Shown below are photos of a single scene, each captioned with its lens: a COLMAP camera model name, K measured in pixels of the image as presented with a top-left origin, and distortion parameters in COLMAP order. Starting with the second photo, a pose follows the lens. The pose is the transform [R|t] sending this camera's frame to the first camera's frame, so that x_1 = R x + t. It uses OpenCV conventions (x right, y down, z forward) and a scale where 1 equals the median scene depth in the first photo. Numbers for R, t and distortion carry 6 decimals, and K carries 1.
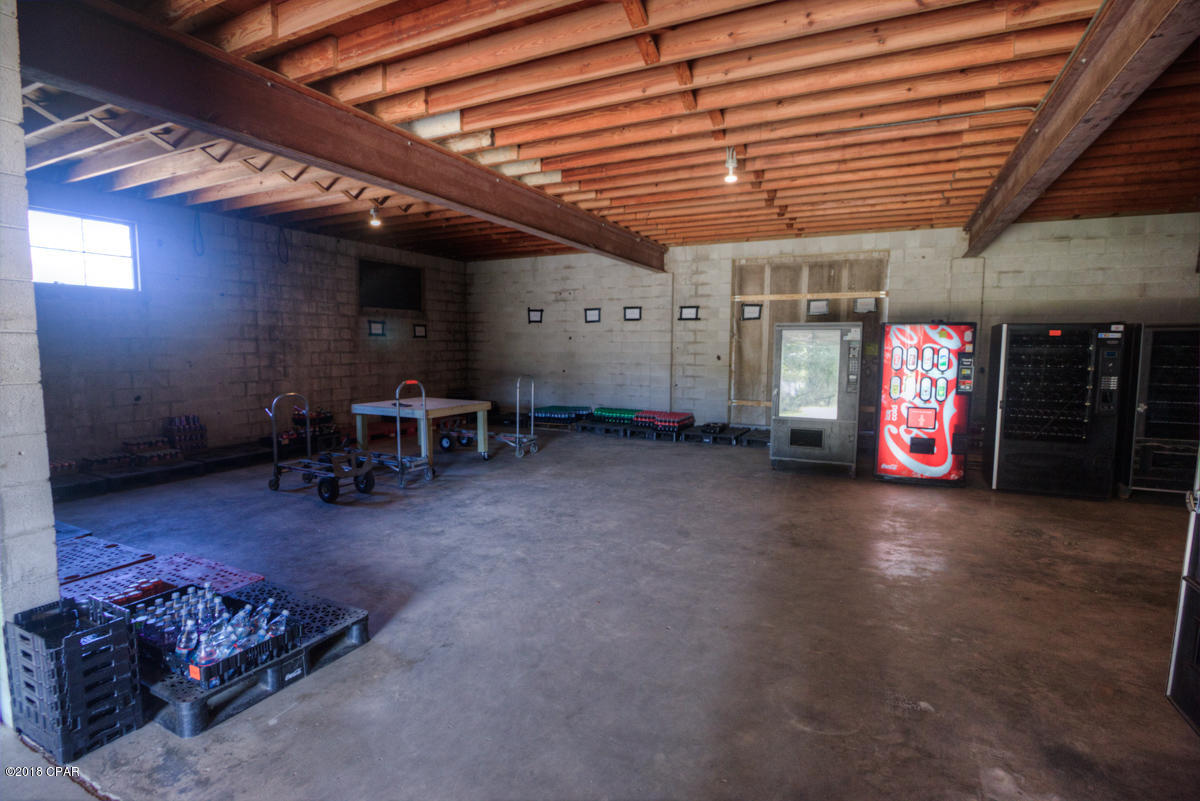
lens RADIAL K [[583.4, 0, 597.6], [0, 583.4, 402.4], [0, 0, 1]] dist [-0.019571, 0.000241]
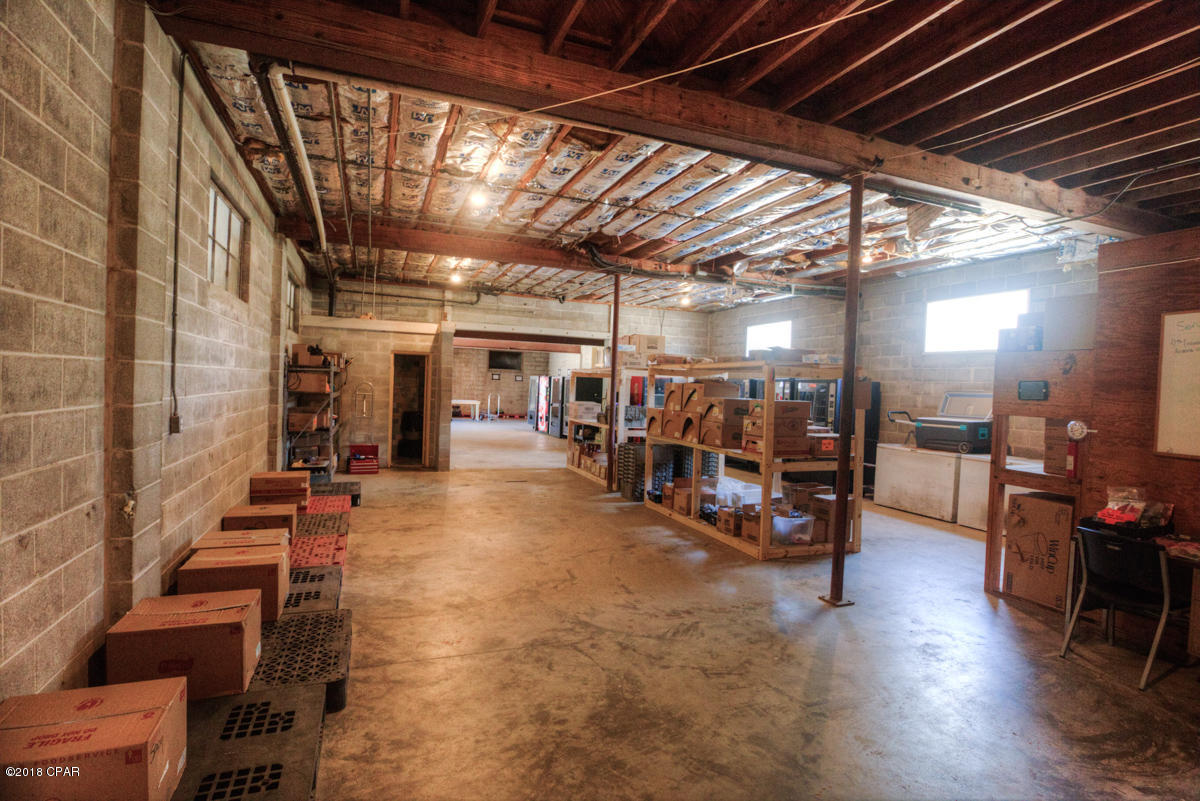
lens RADIAL K [[583.4, 0, 597.6], [0, 583.4, 402.4], [0, 0, 1]] dist [-0.019571, 0.000241]
pose [[0.740721, 0.040057, -0.670617, 1.859064], [-0.099949, 0.993682, -0.051043, 0.078693], [0.664336, 0.104836, 0.740046, -0.659637]]
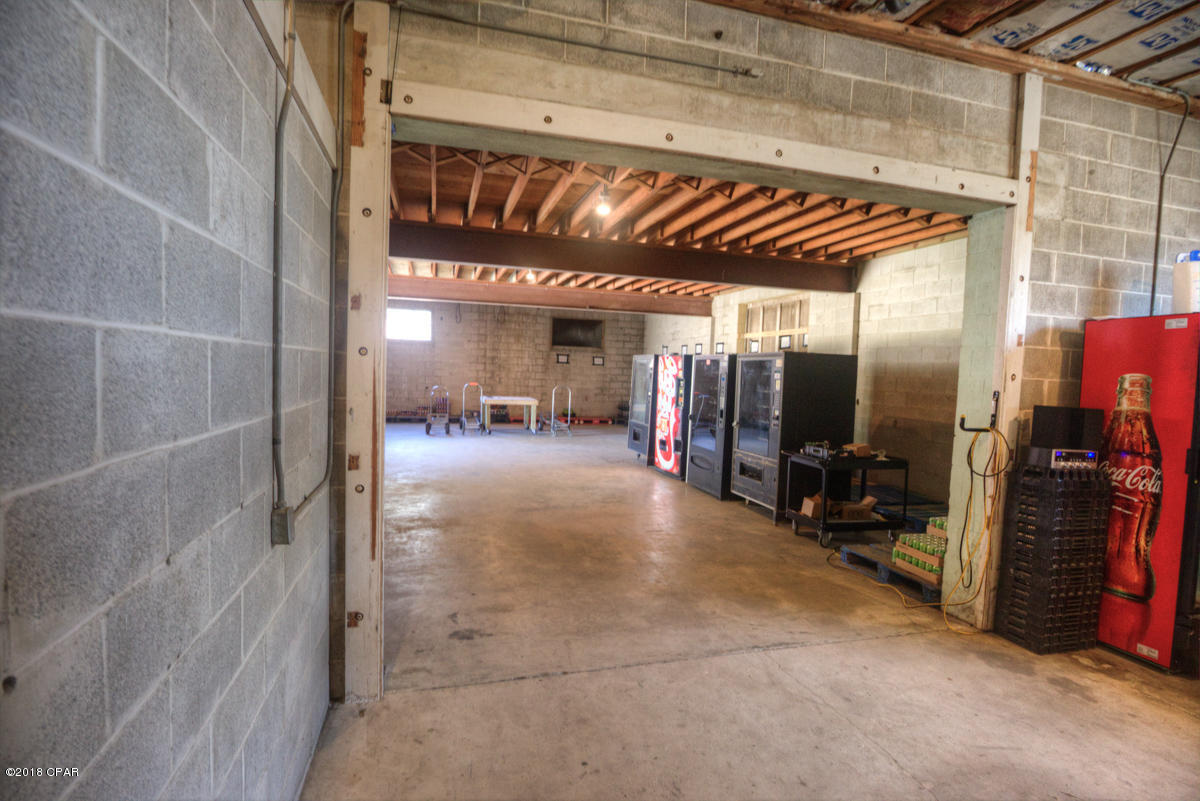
lens RADIAL K [[583.4, 0, 597.6], [0, 583.4, 402.4], [0, 0, 1]] dist [-0.019571, 0.000241]
pose [[0.668746, 0.060947, -0.740989, 1.004900], [-0.105095, 0.994376, -0.013060, 0.006886], [0.736026, 0.086608, 0.671390, -0.024805]]
